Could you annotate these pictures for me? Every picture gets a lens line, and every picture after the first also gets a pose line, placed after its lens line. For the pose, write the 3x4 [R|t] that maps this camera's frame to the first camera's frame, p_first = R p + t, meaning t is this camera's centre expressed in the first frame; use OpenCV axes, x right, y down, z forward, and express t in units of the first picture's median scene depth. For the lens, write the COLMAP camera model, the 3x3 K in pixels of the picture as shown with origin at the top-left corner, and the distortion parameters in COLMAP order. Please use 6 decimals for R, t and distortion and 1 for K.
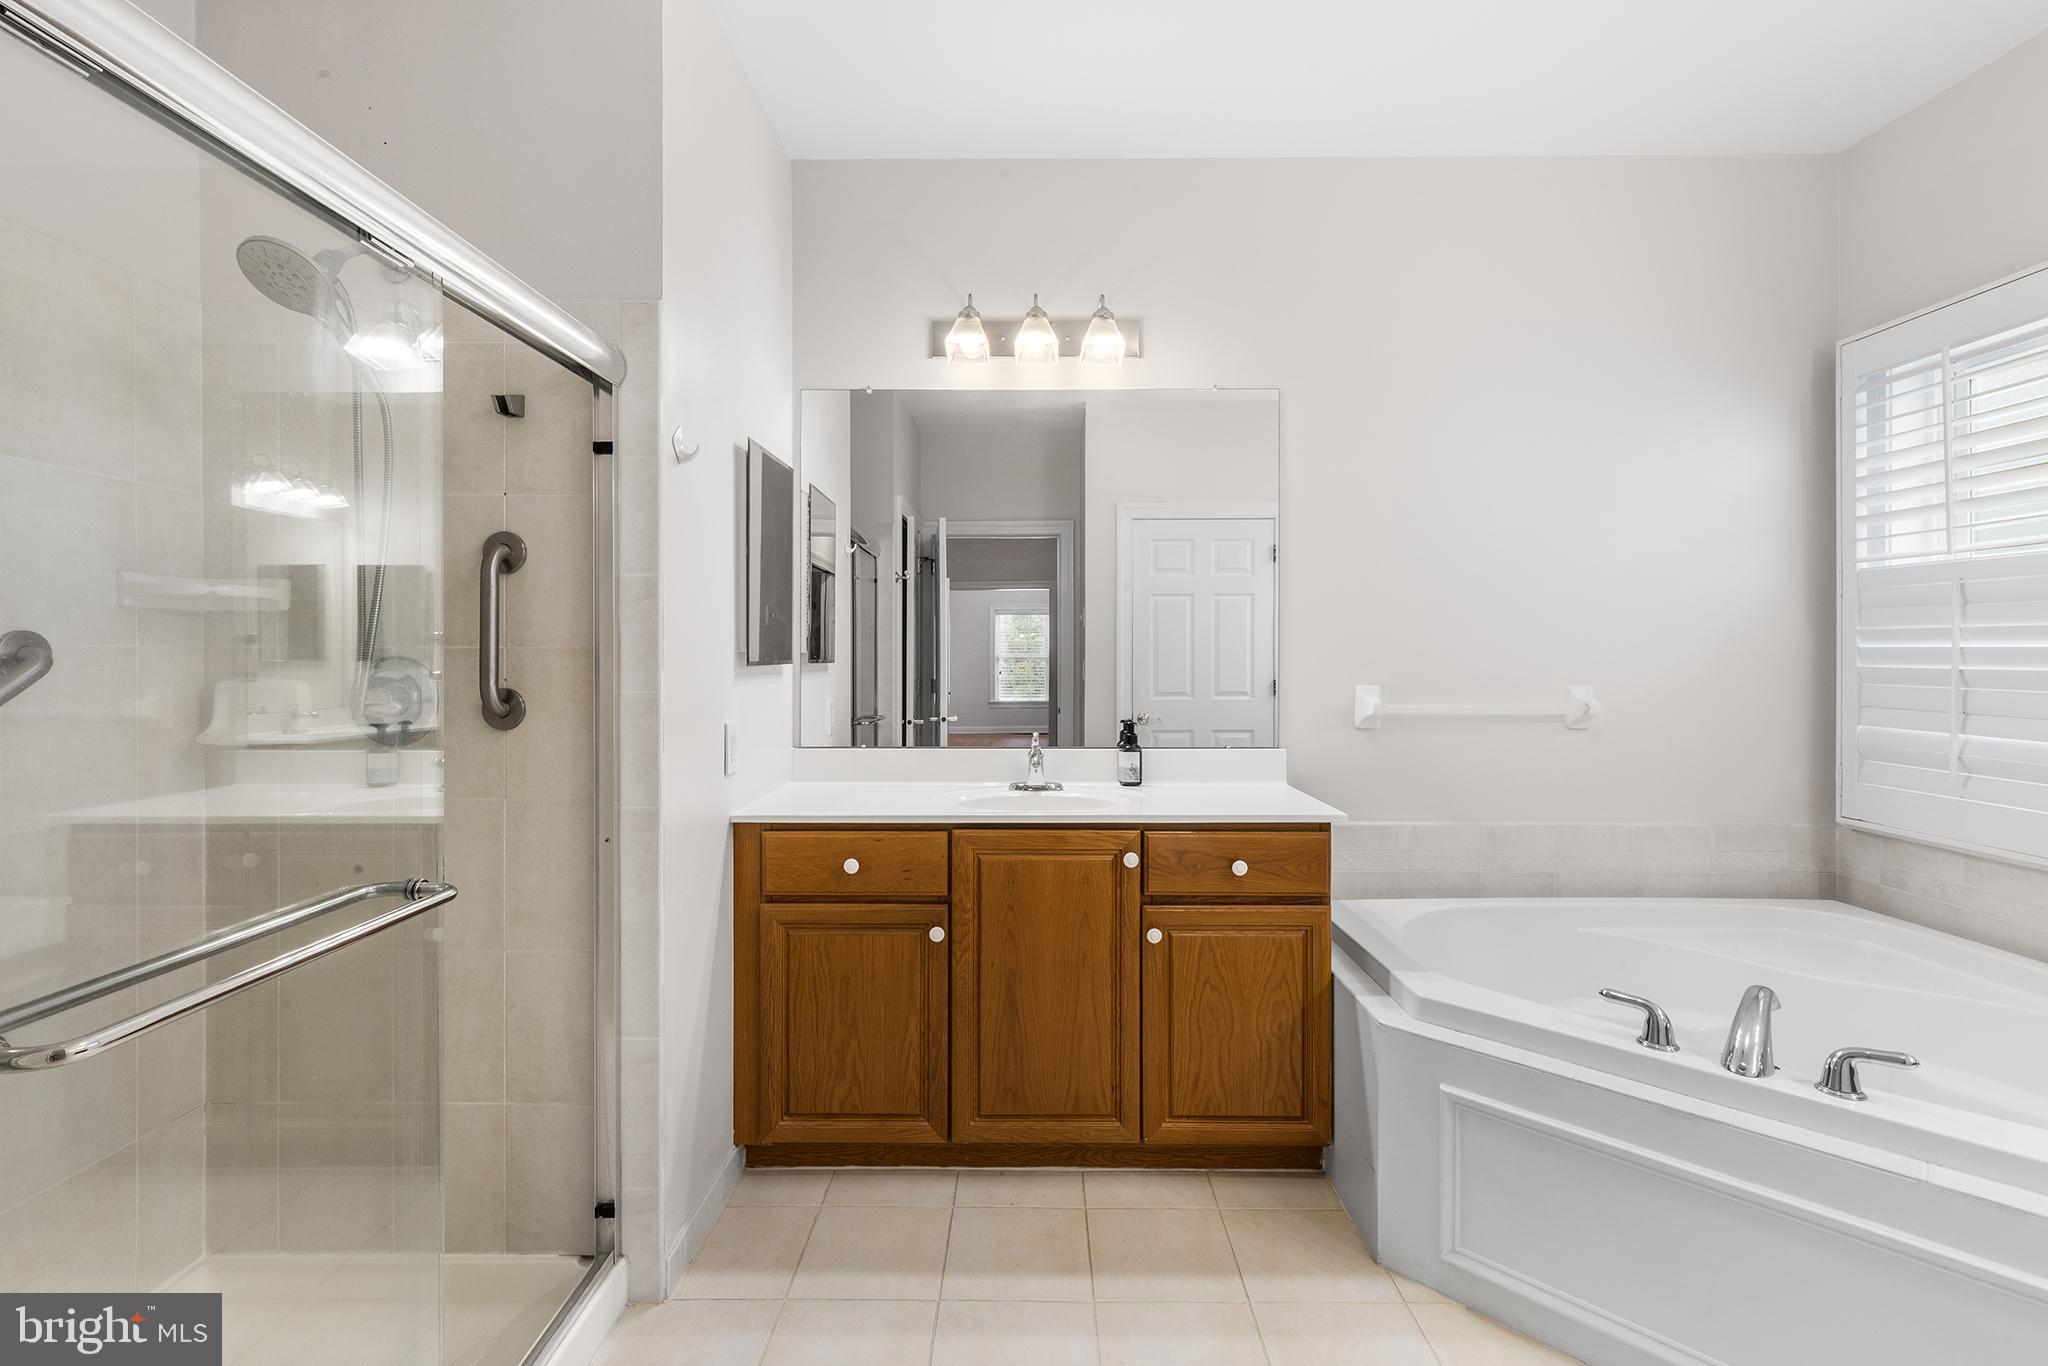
lens RADIAL K [[919.3, 0, 1024.8], [0, 919.3, 670.1], [0, 0, 1]] dist [0.001962, 0.000351]
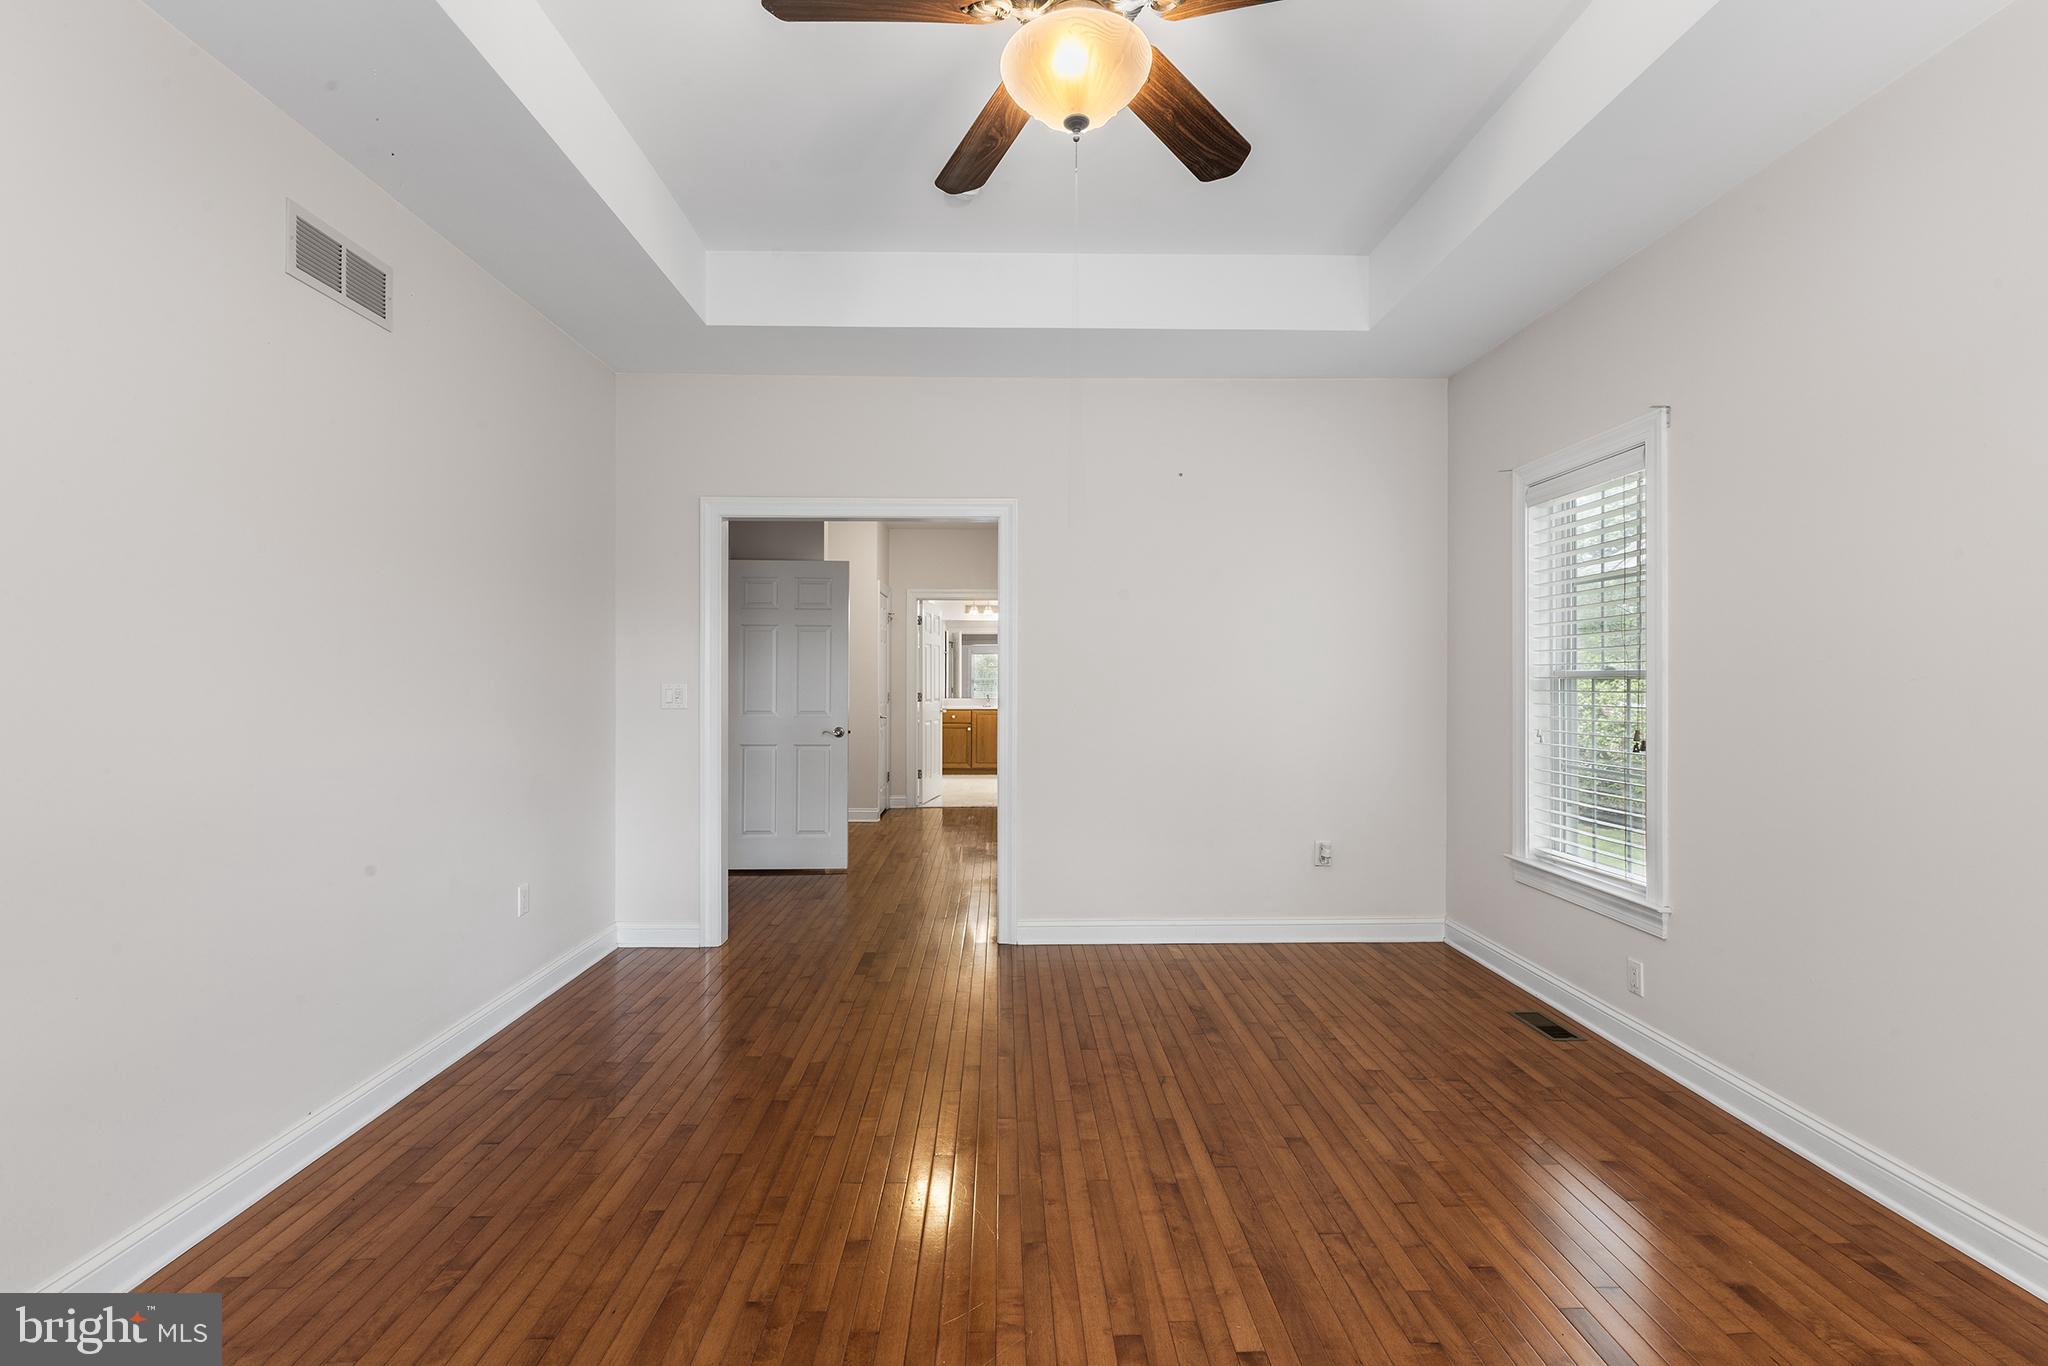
lens RADIAL K [[919.3, 0, 1024.8], [0, 919.3, 670.1], [0, 0, 1]] dist [0.001962, 0.000351]
pose [[0.999773, 0.001259, 0.021253, 0.092573], [-0.000907, 0.999862, -0.016568, 0.002679], [-0.021271, 0.016545, 0.999637, -3.442288]]
